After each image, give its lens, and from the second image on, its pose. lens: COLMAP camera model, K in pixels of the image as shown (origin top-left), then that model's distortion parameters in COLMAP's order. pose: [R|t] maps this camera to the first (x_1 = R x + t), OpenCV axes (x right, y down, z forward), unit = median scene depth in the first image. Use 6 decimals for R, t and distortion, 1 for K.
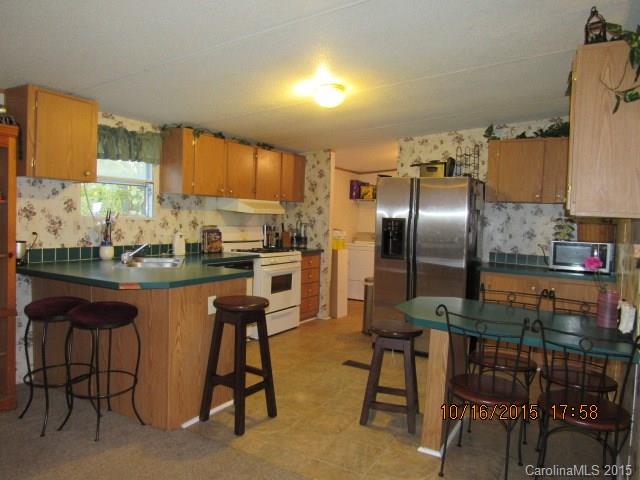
lens RADIAL K [[469.5, 0, 320.0], [0, 469.5, 240.0], [0, 0, 1]] dist [-0.006399, -0.000767]
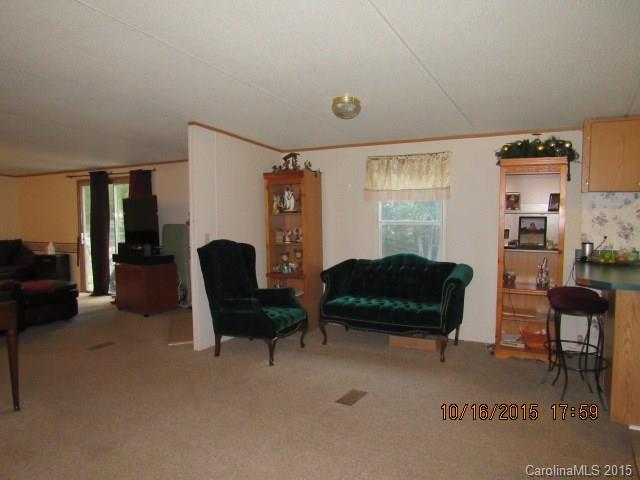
lens RADIAL K [[469.5, 0, 320.0], [0, 469.5, 240.0], [0, 0, 1]] dist [-0.006399, -0.000767]
pose [[0.021796, 0.027857, -0.999374, 0.517932], [-0.050285, 0.998377, 0.026732, -0.002168], [0.998497, 0.049670, 0.023161, 0.206921]]
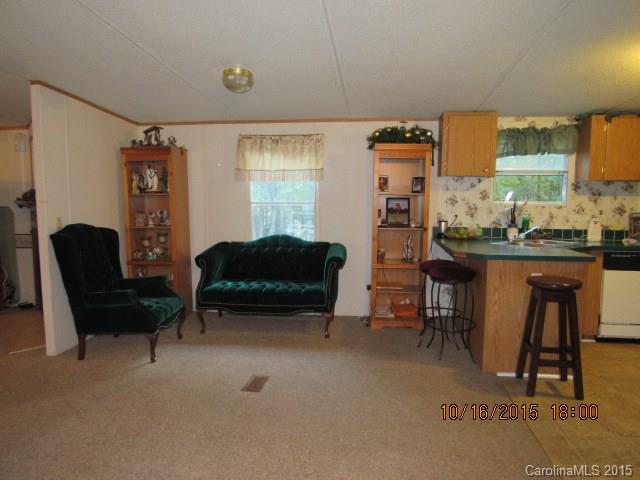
lens RADIAL K [[469.5, 0, 320.0], [0, 469.5, 240.0], [0, 0, 1]] dist [-0.006399, -0.000767]
pose [[0.394199, 0.058059, -0.917189, 0.459705], [-0.040625, 0.998128, 0.045722, 0.009034], [0.918127, 0.019237, 0.395820, 0.063978]]
